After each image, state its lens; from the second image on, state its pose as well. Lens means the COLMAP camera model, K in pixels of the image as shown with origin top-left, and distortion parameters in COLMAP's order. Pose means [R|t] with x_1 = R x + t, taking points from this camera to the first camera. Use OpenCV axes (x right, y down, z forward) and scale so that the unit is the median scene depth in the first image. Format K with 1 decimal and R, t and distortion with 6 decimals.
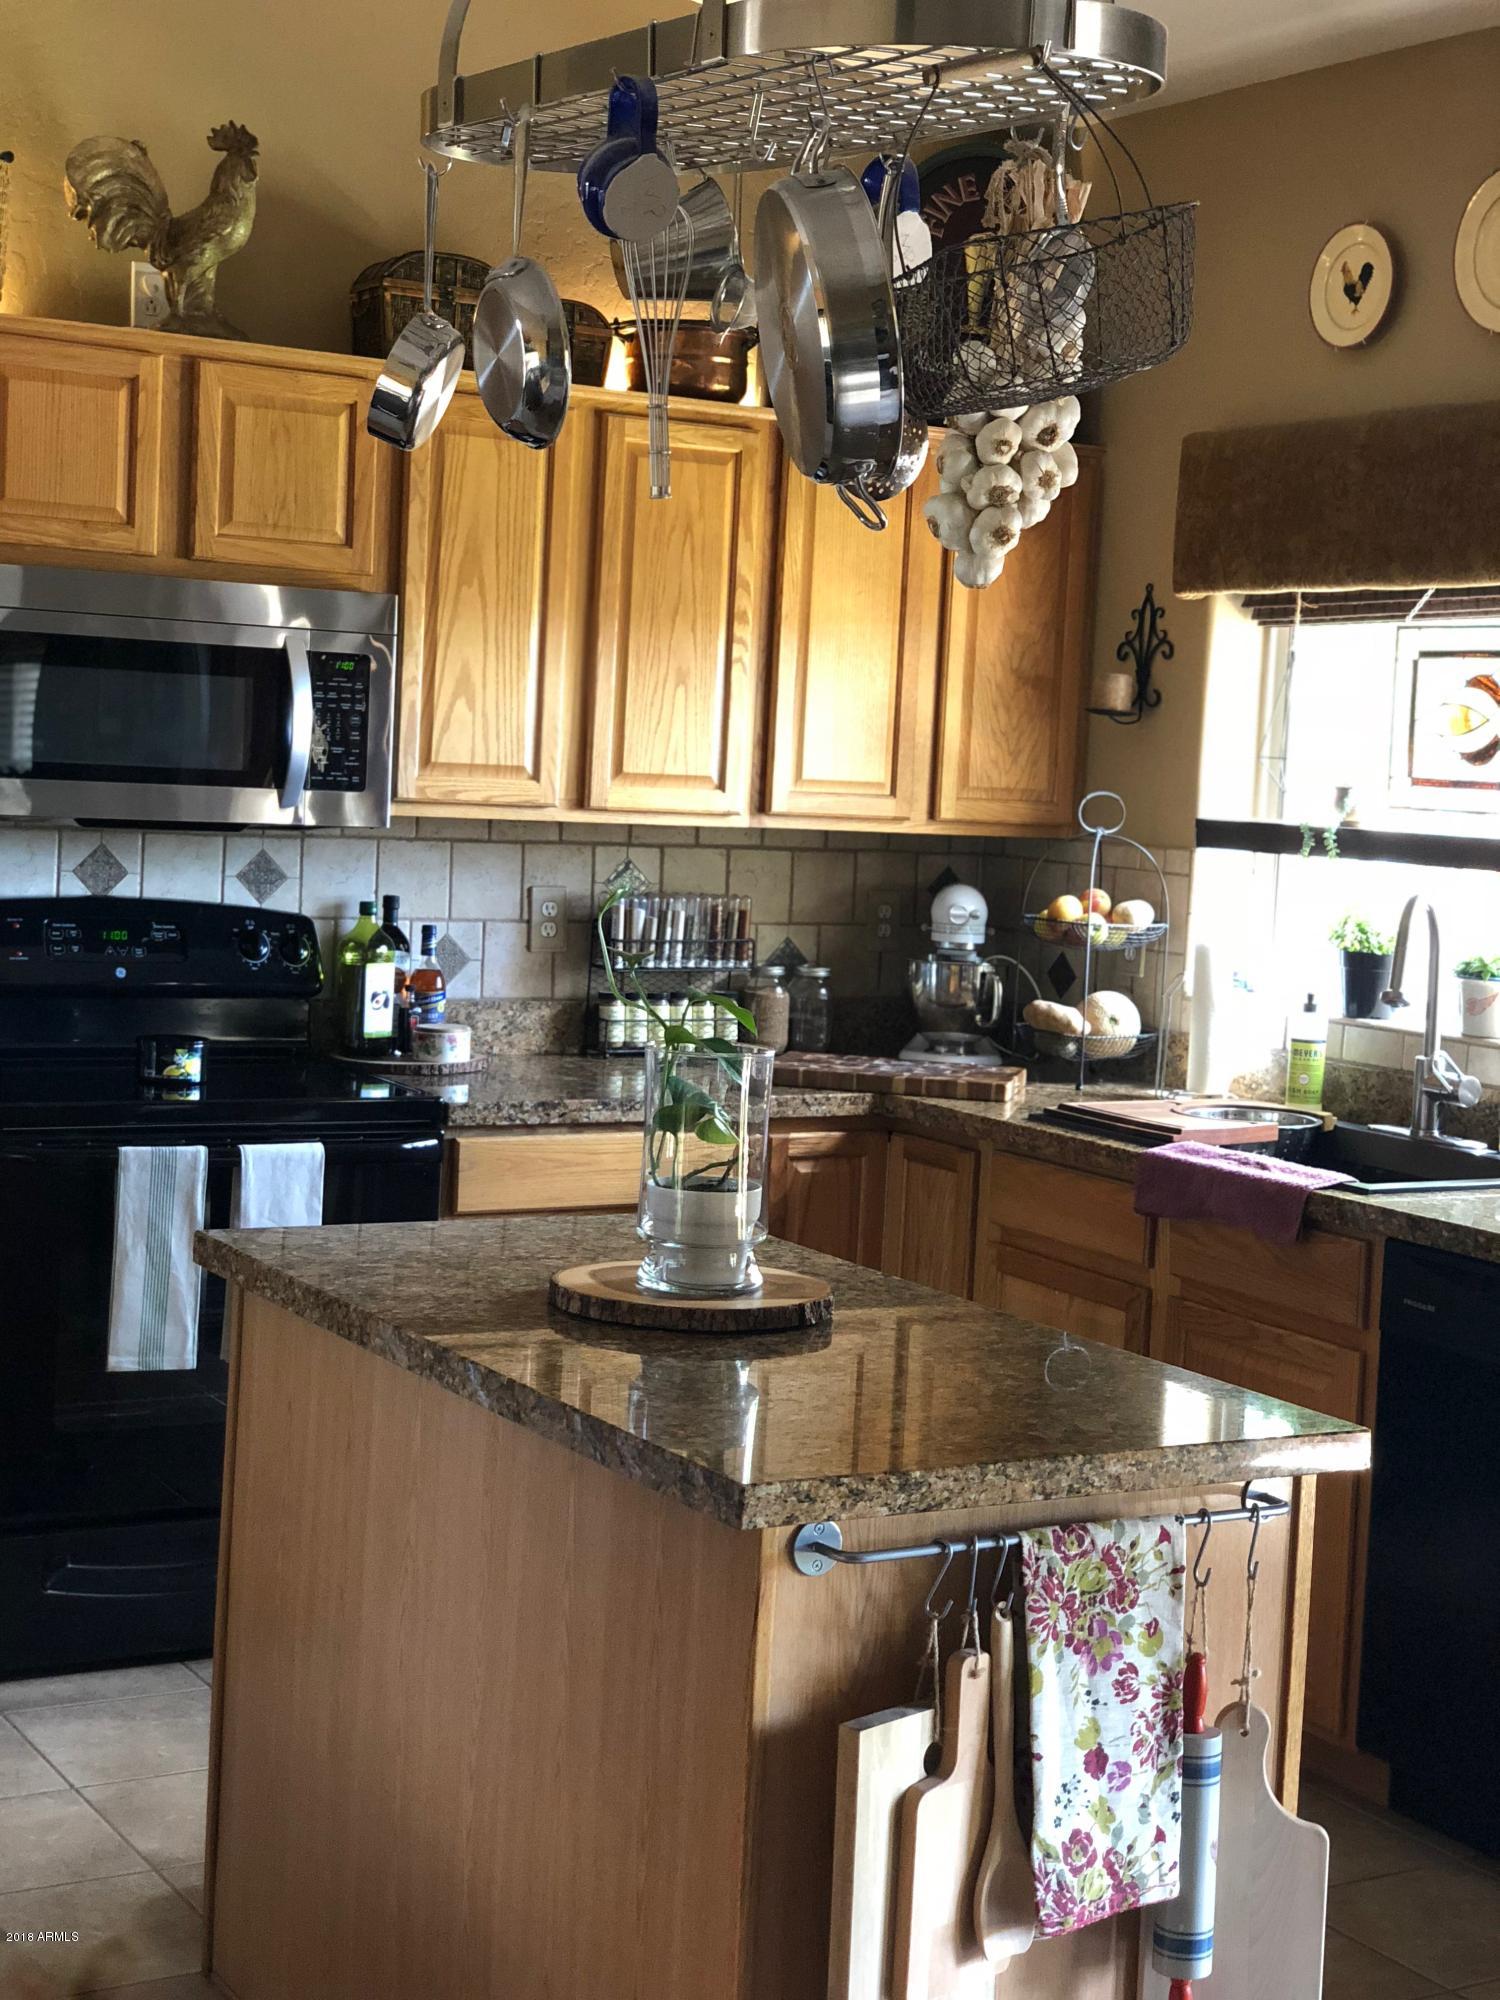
lens RADIAL K [[2964.8, 0, 750.0], [0, 2964.8, 1000.0], [0, 0, 1]] dist [0.055927, 0.130303]
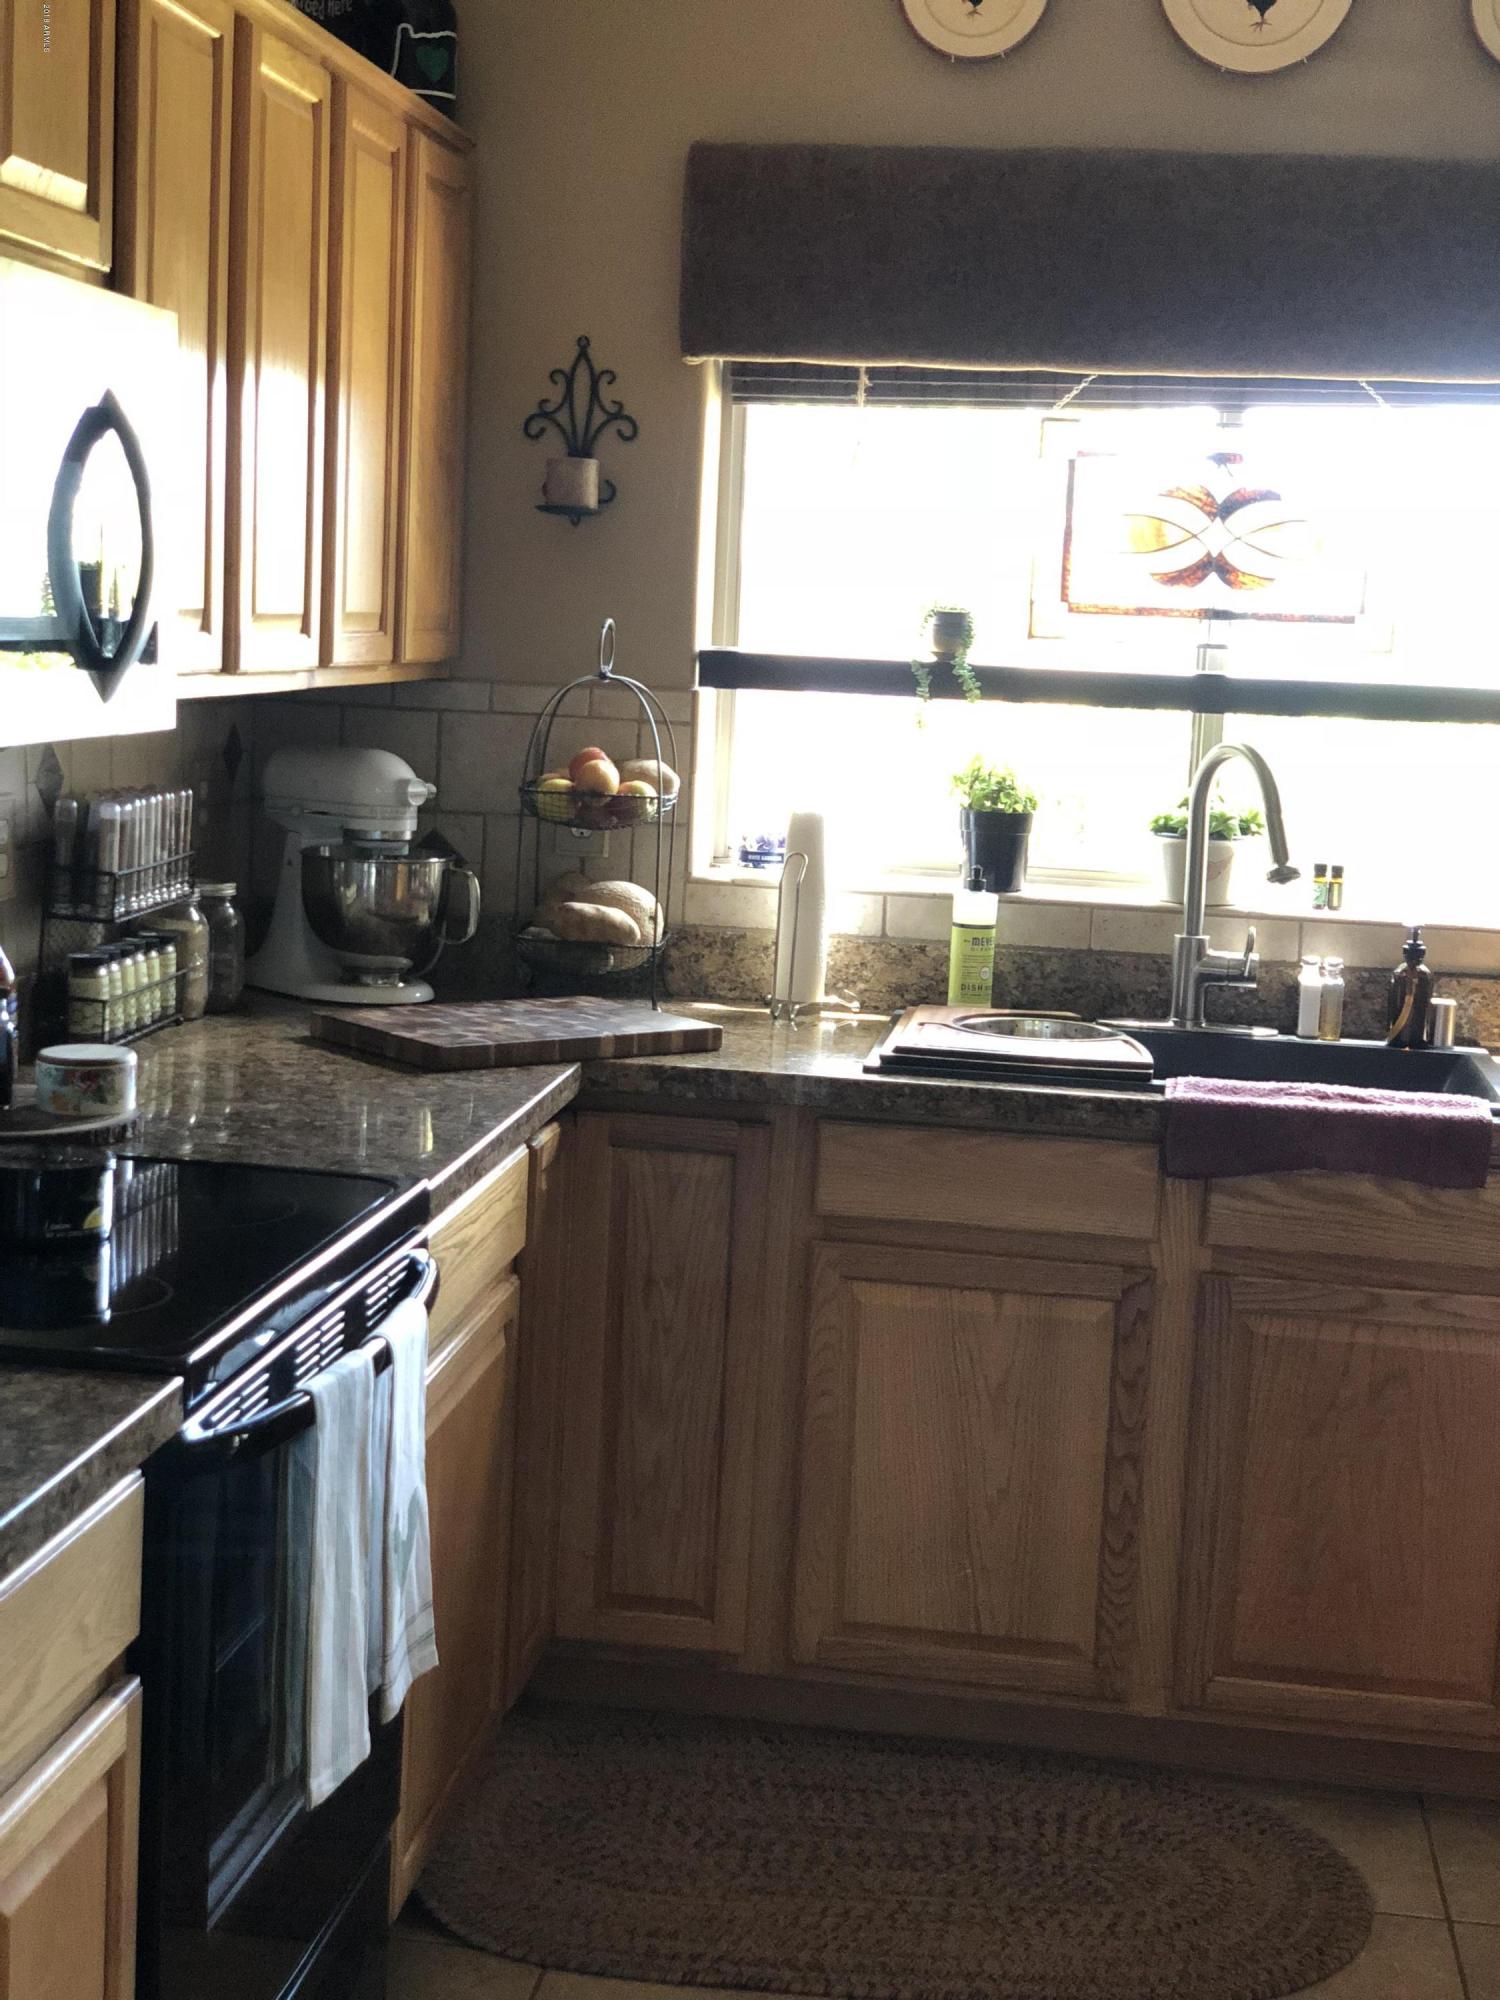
lens RADIAL K [[2964.8, 0, 750.0], [0, 2964.8, 1000.0], [0, 0, 1]] dist [0.055927, 0.130303]
pose [[0.632554, -0.124929, 0.764374, -0.465593], [0.050990, 0.991482, 0.119851, -0.065240], [-0.772836, -0.036837, 0.633536, 0.511821]]
